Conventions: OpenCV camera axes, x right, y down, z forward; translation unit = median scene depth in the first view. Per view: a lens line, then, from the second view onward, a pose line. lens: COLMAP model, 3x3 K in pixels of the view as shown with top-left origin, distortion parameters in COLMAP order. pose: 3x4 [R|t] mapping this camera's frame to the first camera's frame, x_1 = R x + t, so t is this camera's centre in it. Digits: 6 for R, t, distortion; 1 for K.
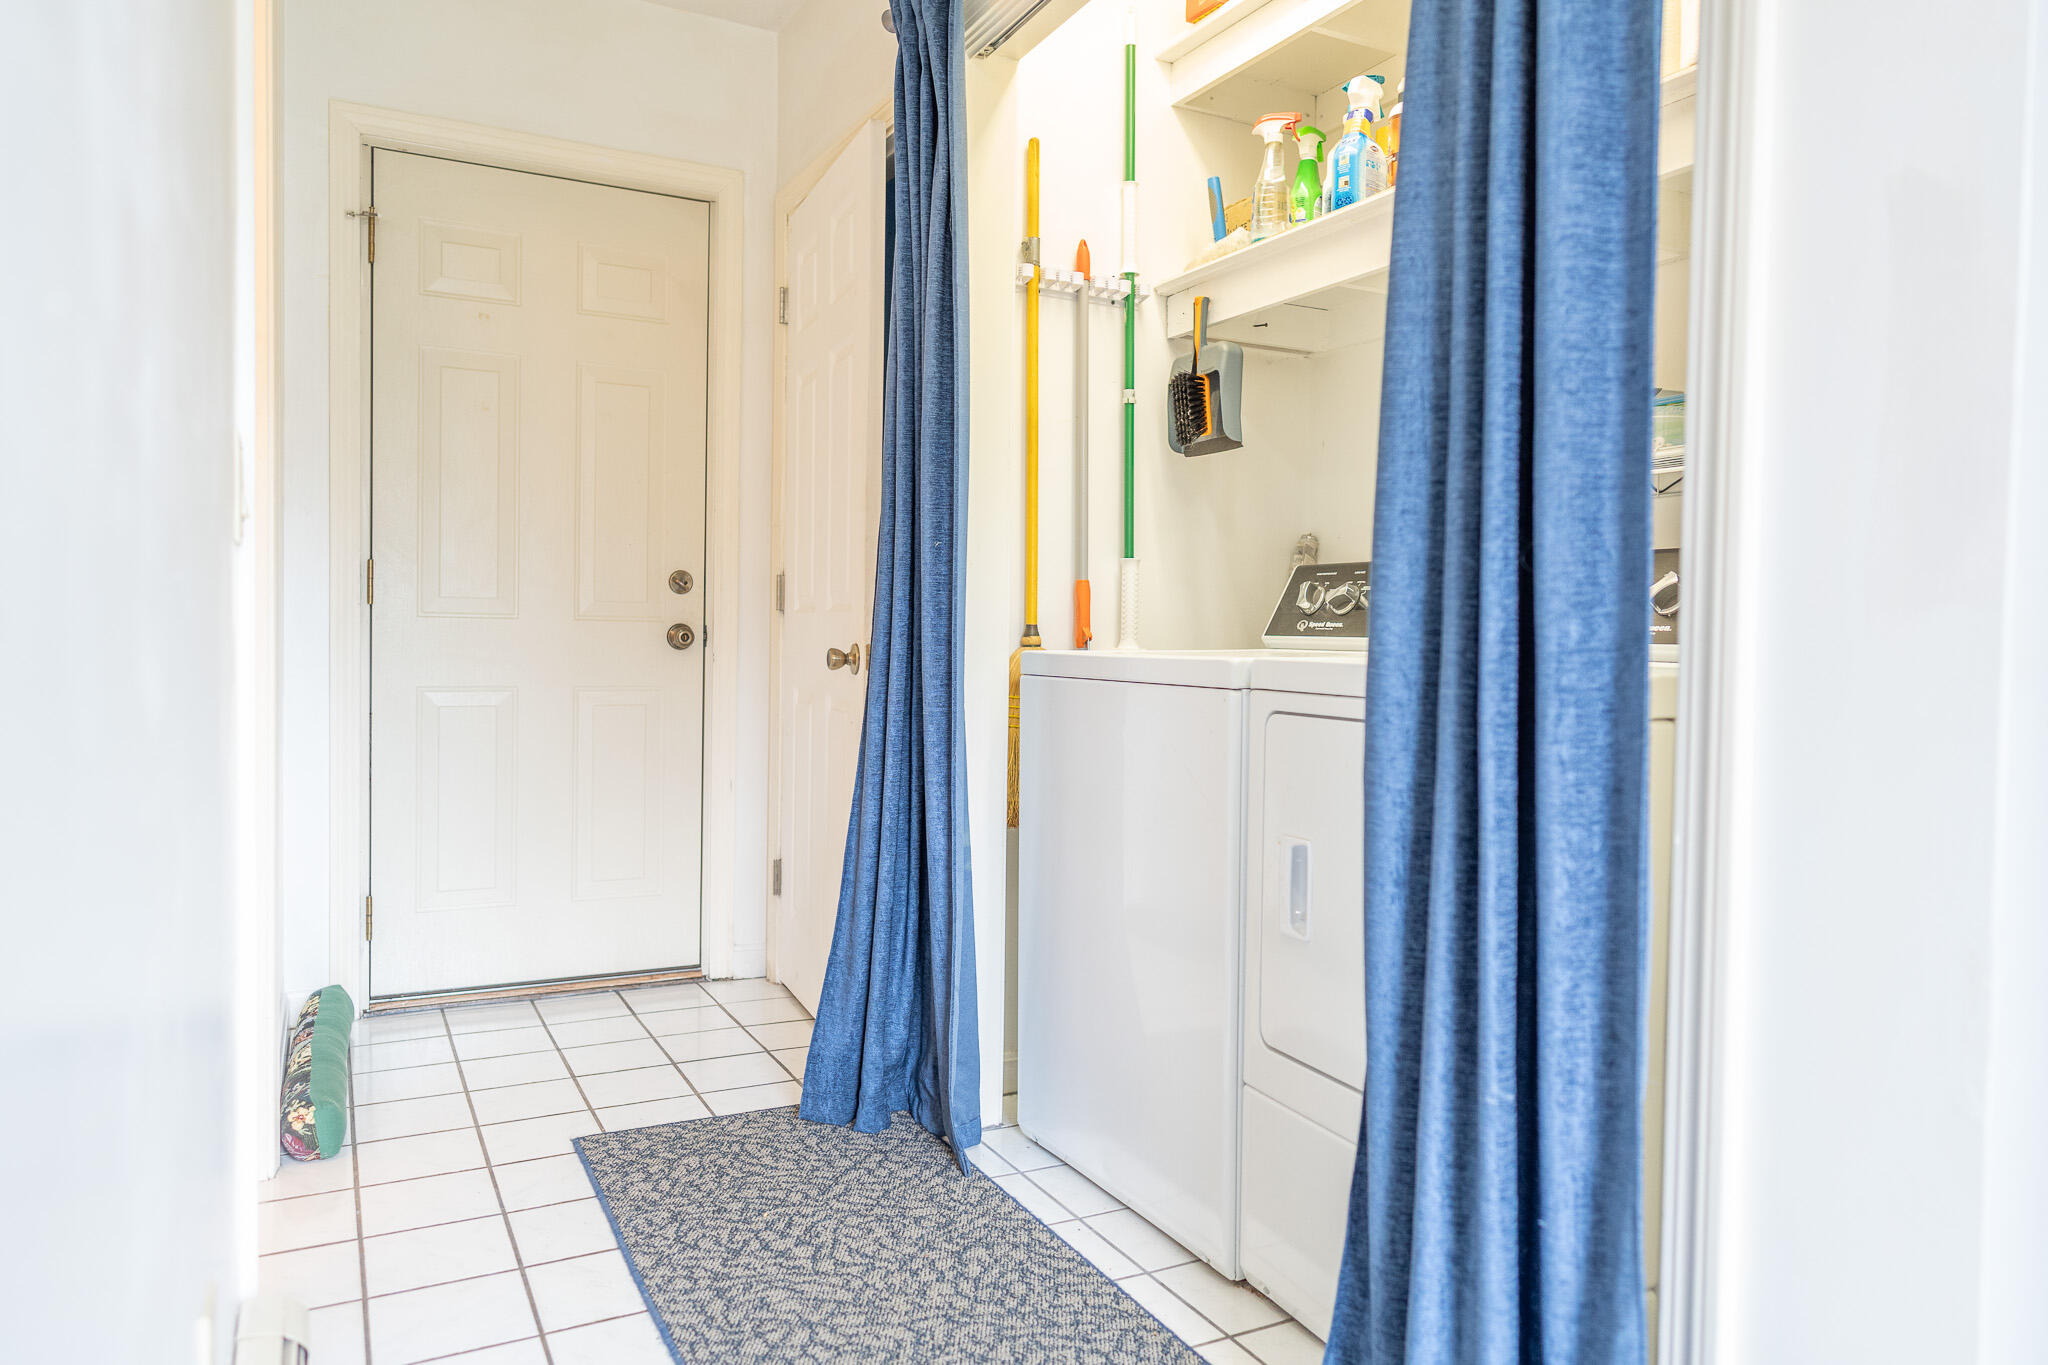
lens RADIAL K [[1362.7, 0, 1004.1], [0, 1362.7, 681.5], [0, 0, 1]] dist [-0.003595, 0.006539]
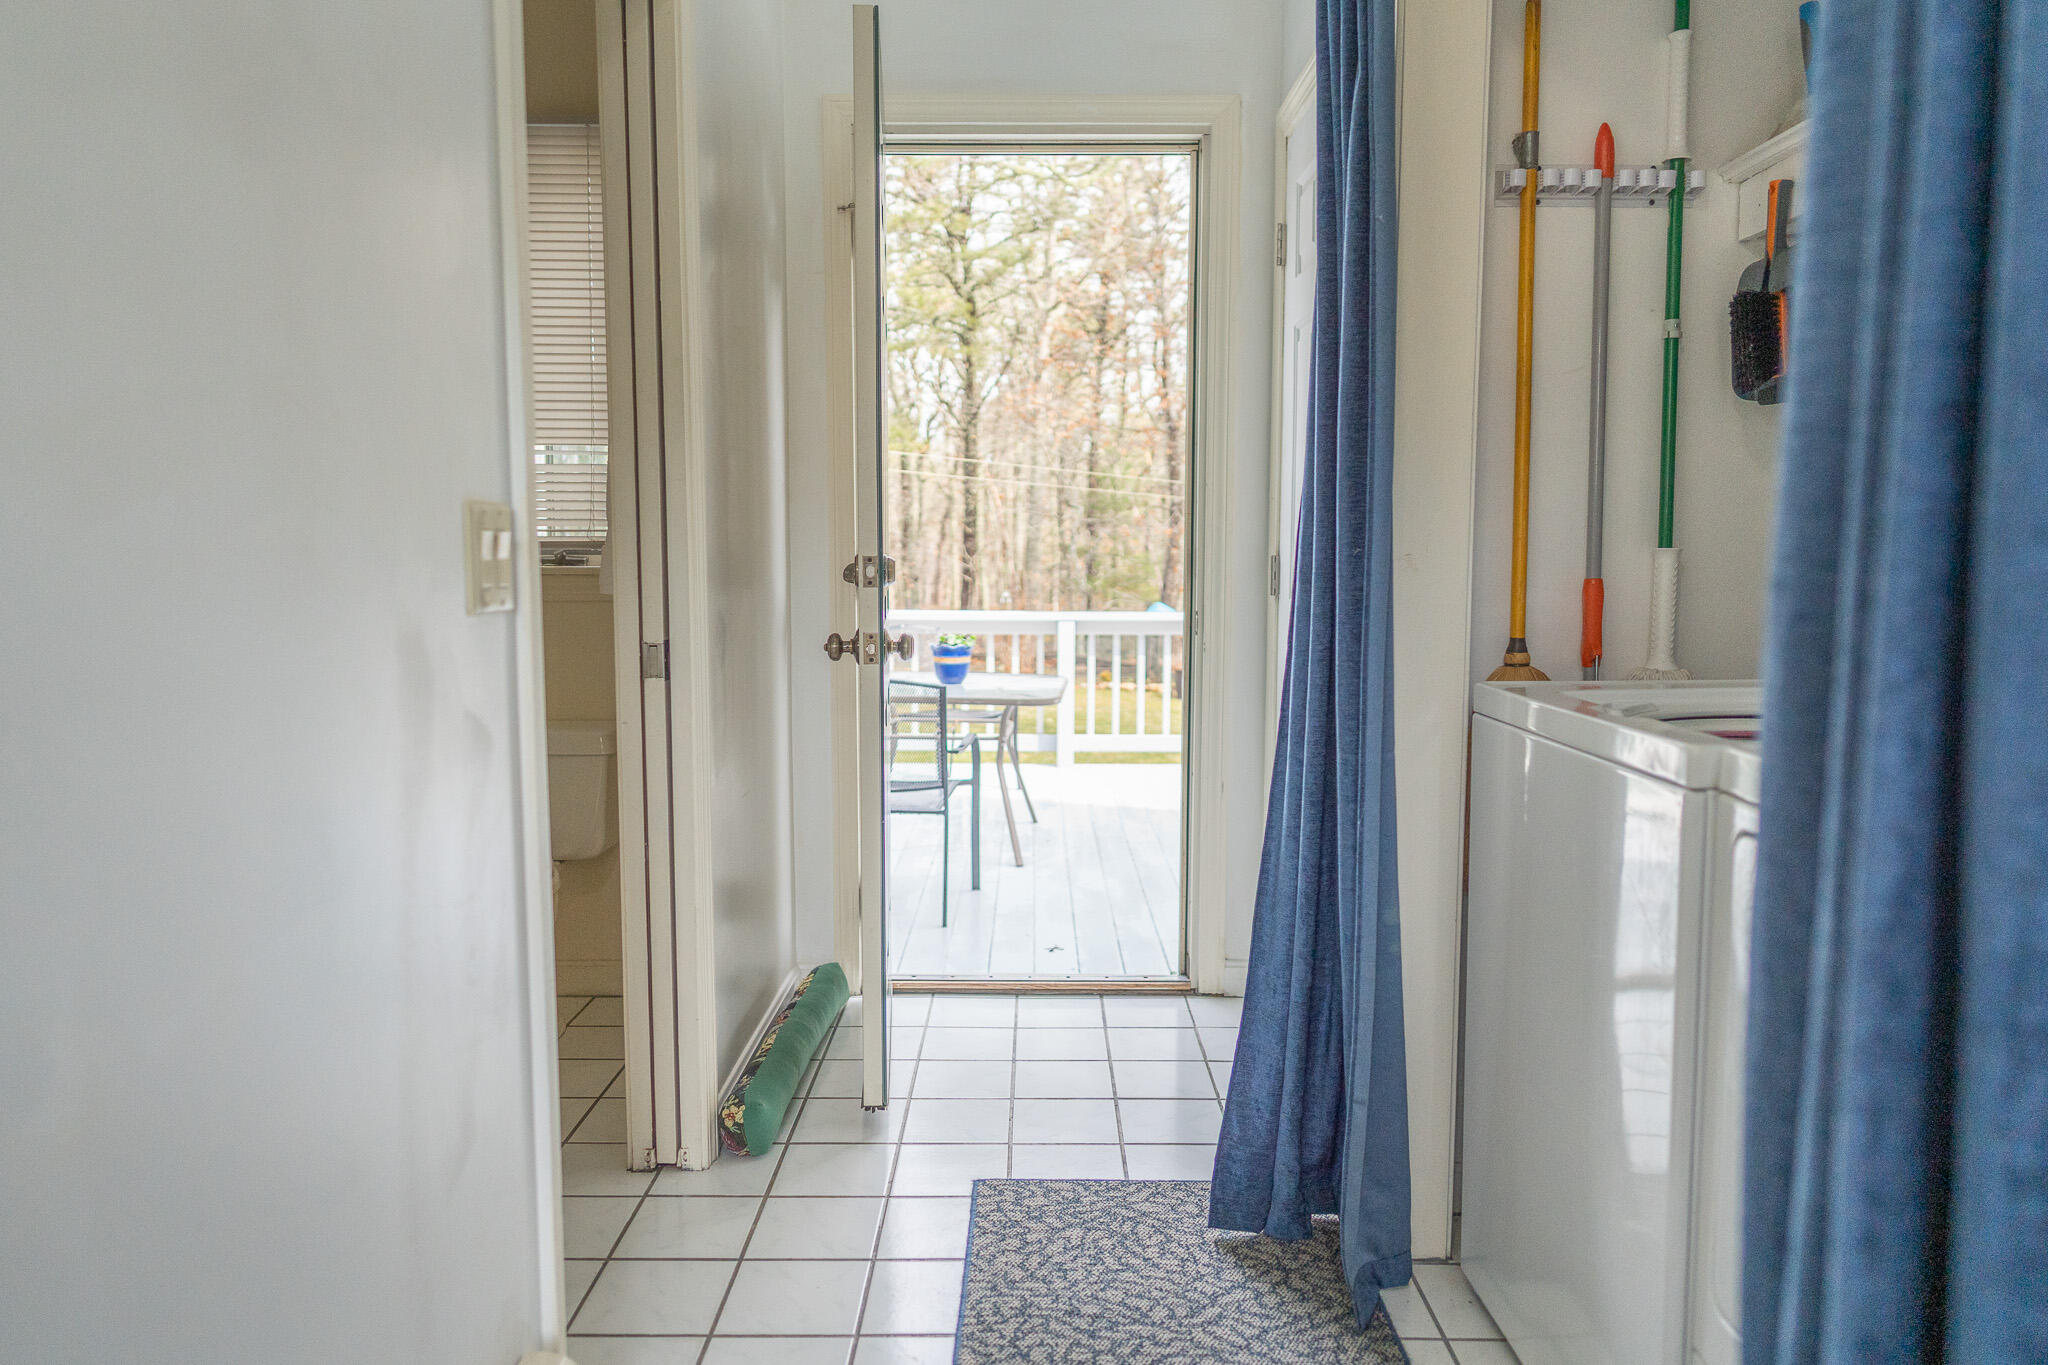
lens RADIAL K [[1362.7, 0, 1037.8], [0, 1362.7, 681.1], [0, 0, 1]] dist [-0.003595, 0.006539]
pose [[0.883486, 0.031429, -0.467401, 0.163248], [-0.000421, 0.997800, 0.066300, -0.078791], [0.468457, -0.058378, 0.881556, 0.204468]]
